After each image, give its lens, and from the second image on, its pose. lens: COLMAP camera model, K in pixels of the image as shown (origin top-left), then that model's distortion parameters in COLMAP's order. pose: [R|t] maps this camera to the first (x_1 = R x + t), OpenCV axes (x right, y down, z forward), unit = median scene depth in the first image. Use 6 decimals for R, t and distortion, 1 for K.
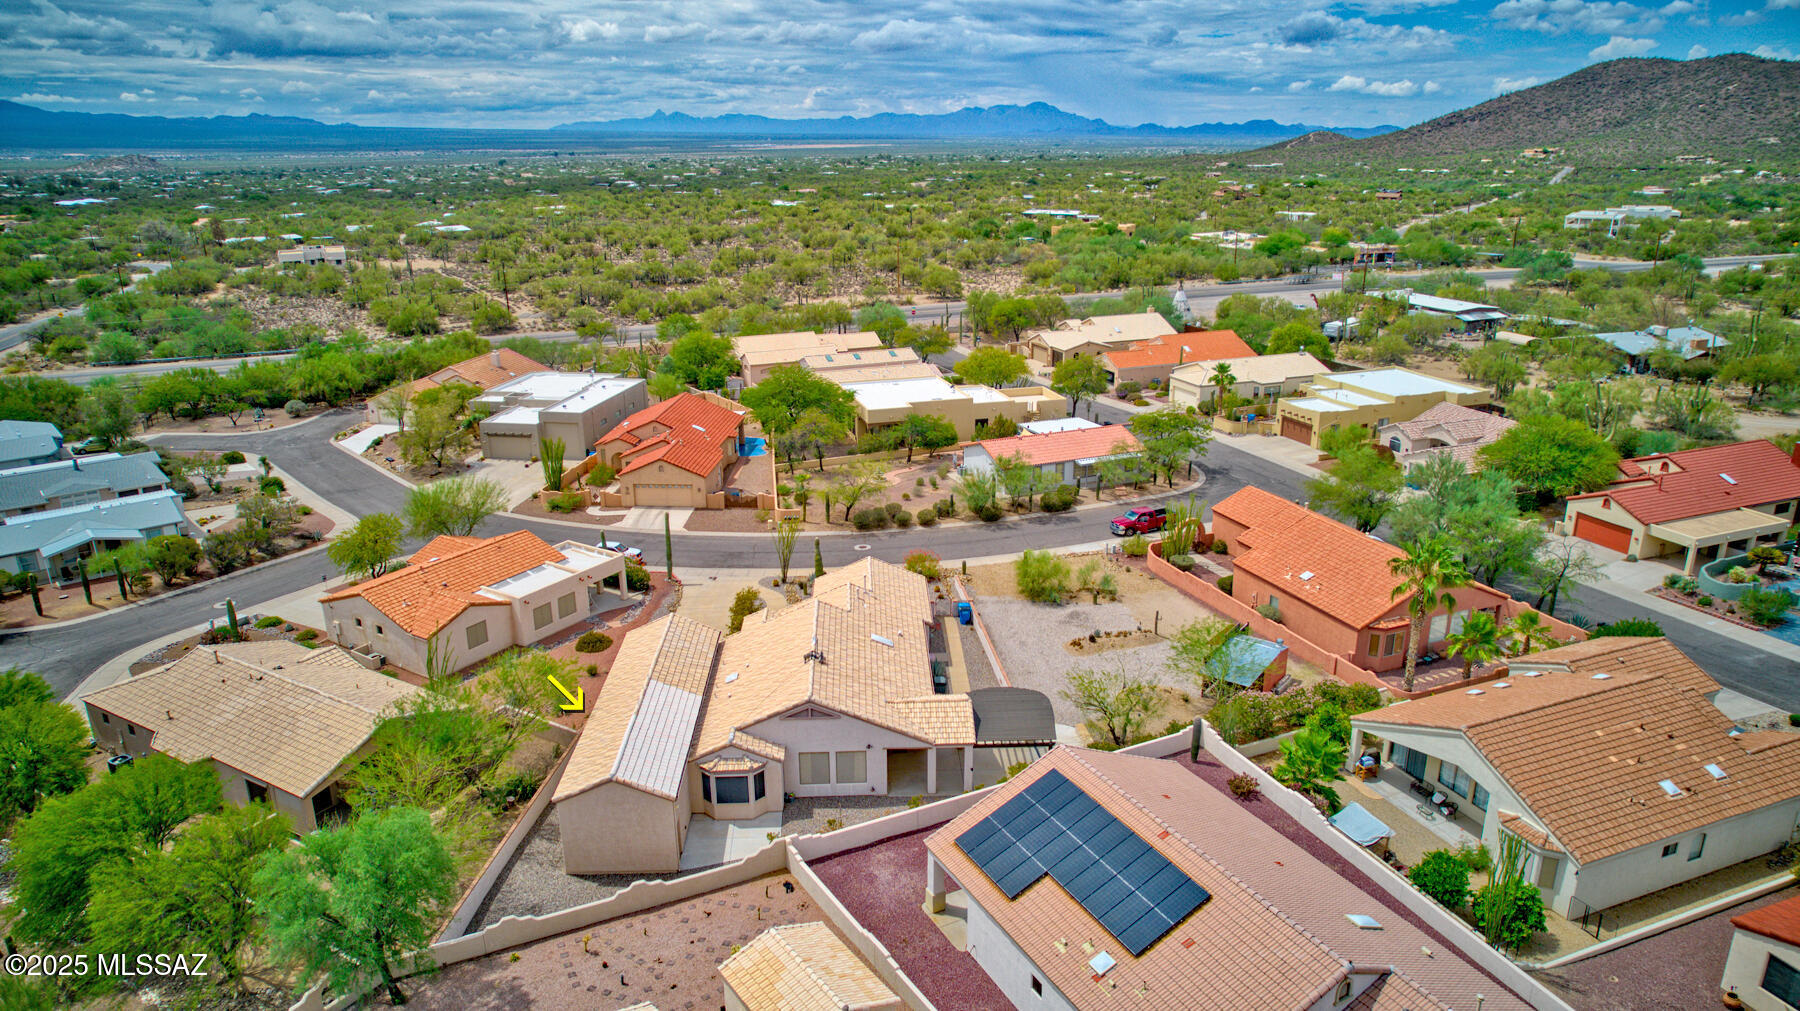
lens RADIAL K [[1131.6, 0, 893.2], [0, 1131.6, 502.8], [0, 0, 1]] dist [-0.065636, 0.057395]
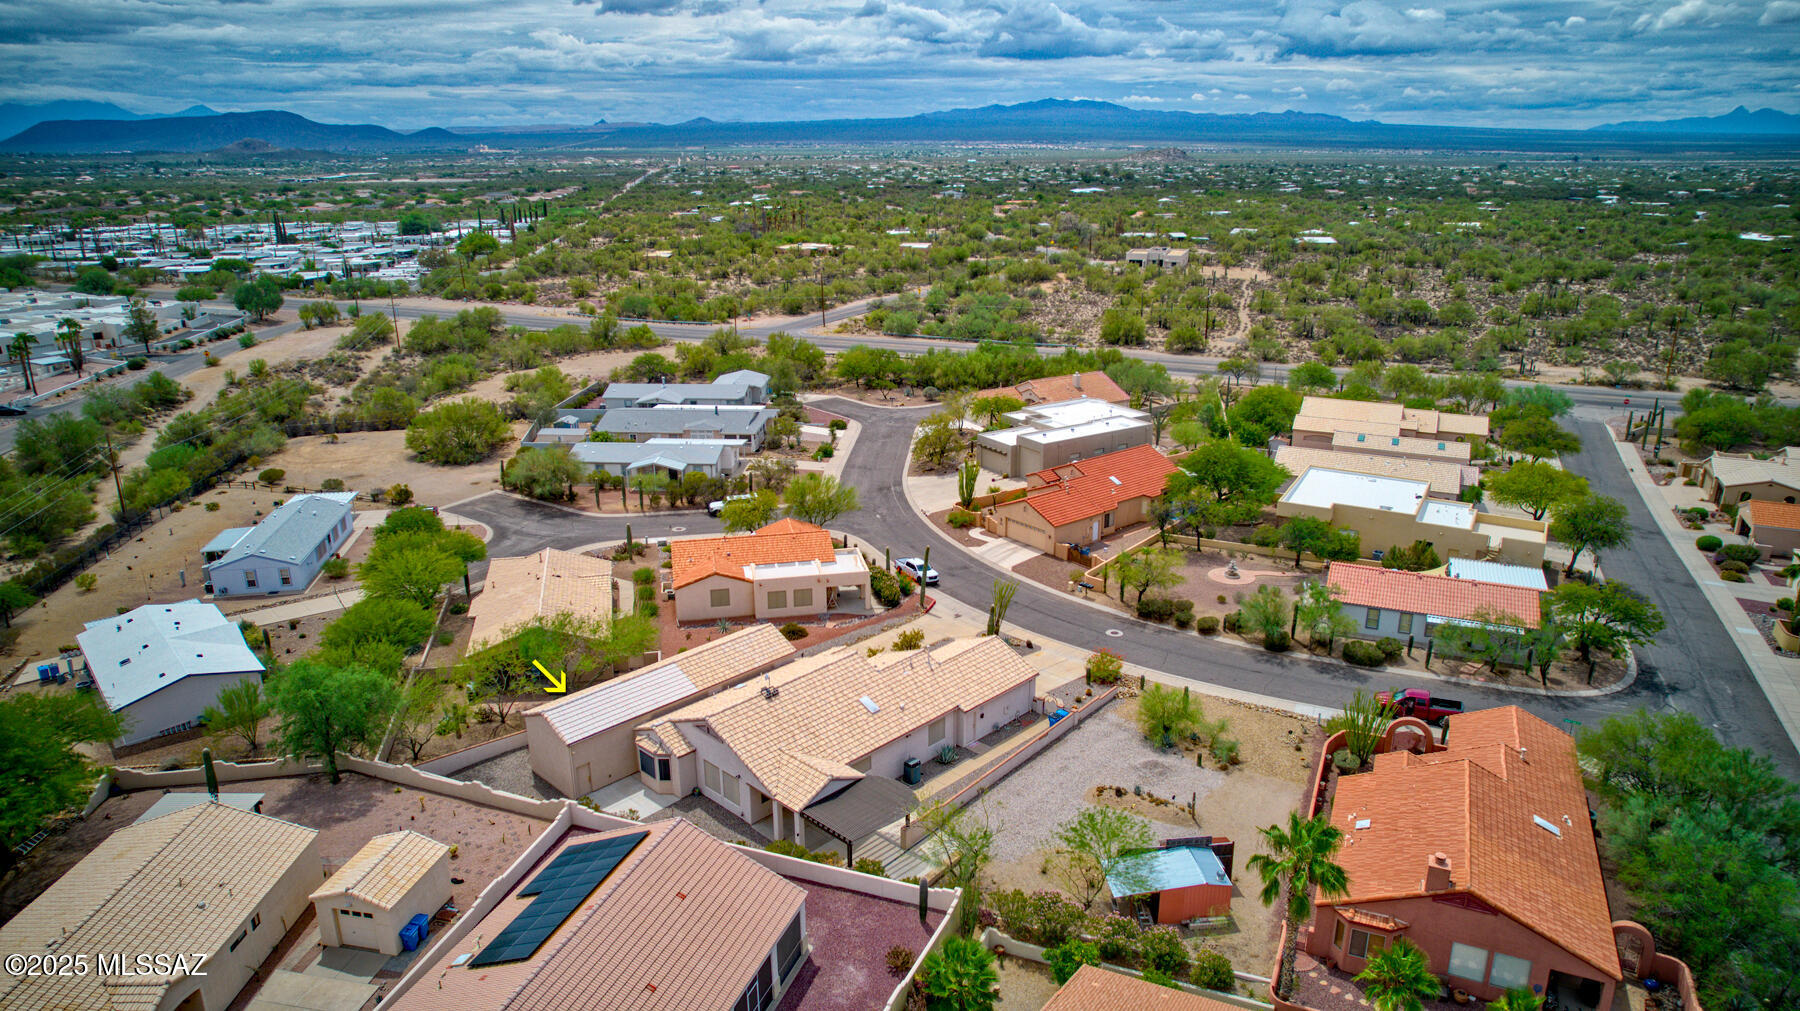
lens RADIAL K [[1131.6, 0, 893.2], [0, 1131.6, 502.8], [0, 0, 1]] dist [-0.065636, 0.057395]
pose [[0.692670, 0.225835, -0.684987, 0.461585], [-0.225027, 0.969976, 0.092243, -0.111706], [0.685253, 0.090247, 0.722692, 0.144161]]
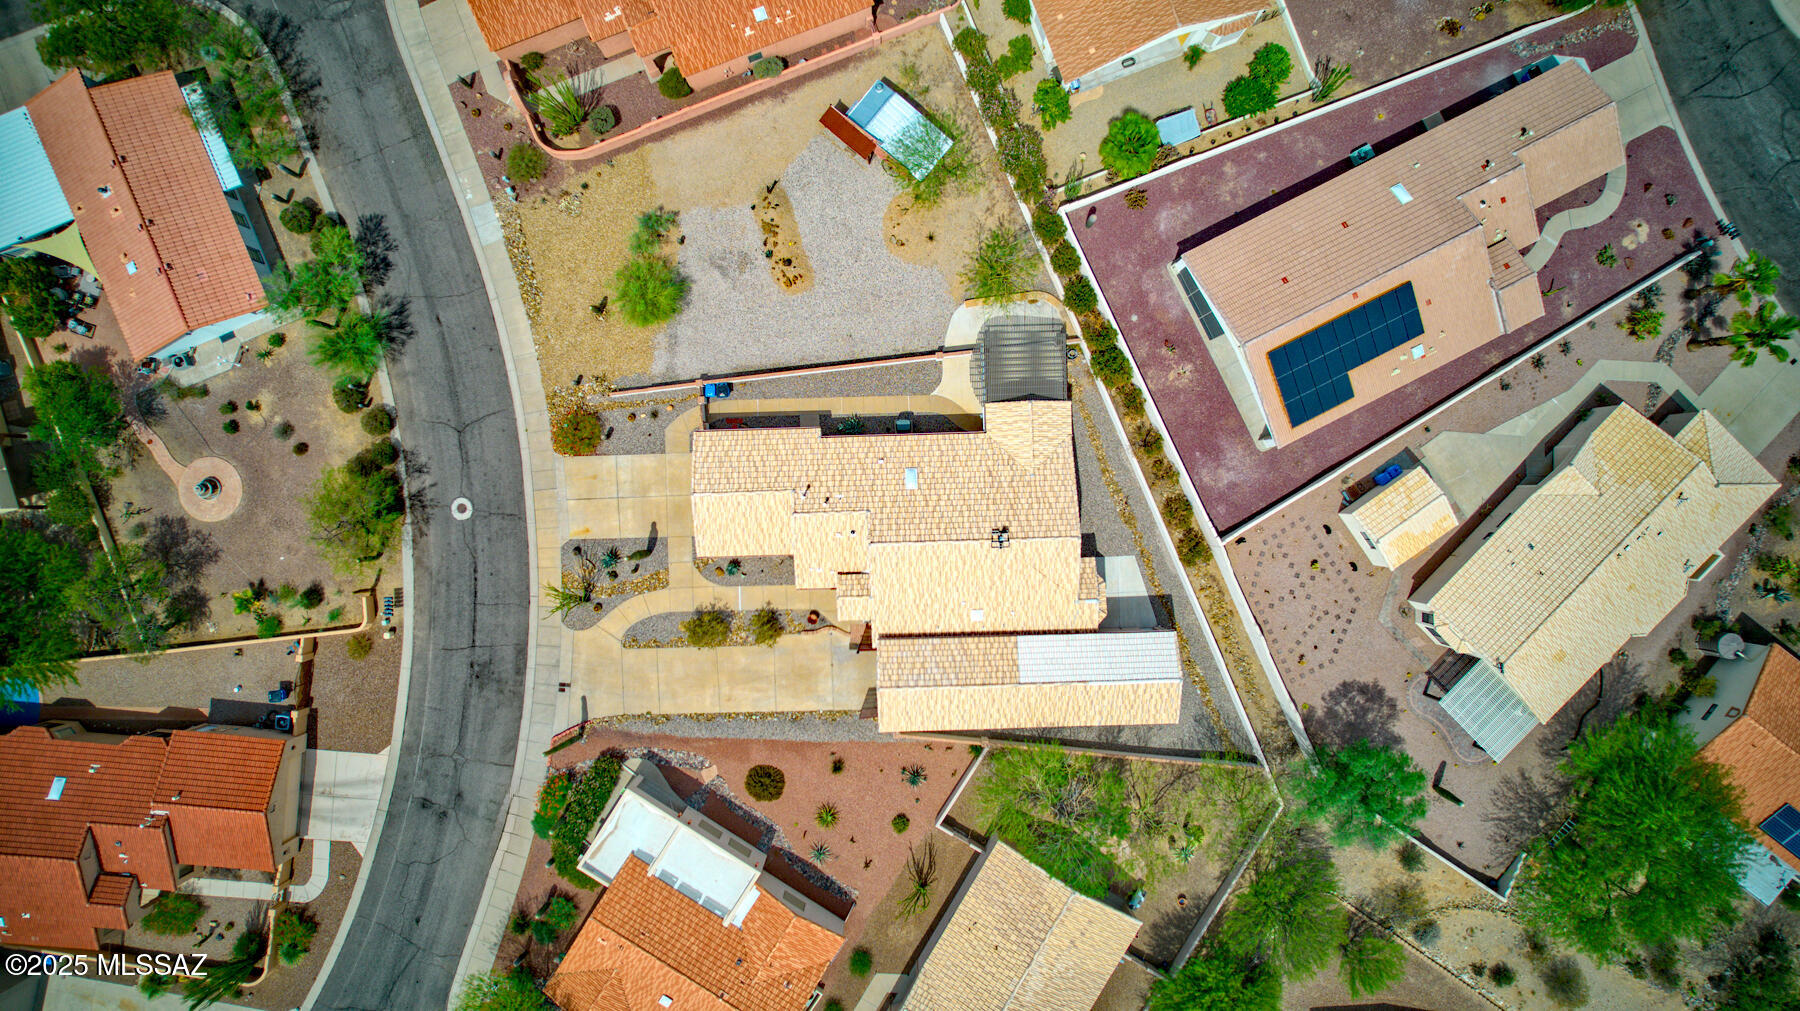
lens RADIAL K [[1131.6, 0, 893.2], [0, 1131.6, 502.8], [0, 0, 1]] dist [-0.065636, 0.057395]
pose [[0.004566, -0.999775, -0.020723, -0.006083], [0.319398, -0.018180, 0.947446, -0.563973], [-0.947610, -0.010945, 0.319243, 0.455290]]
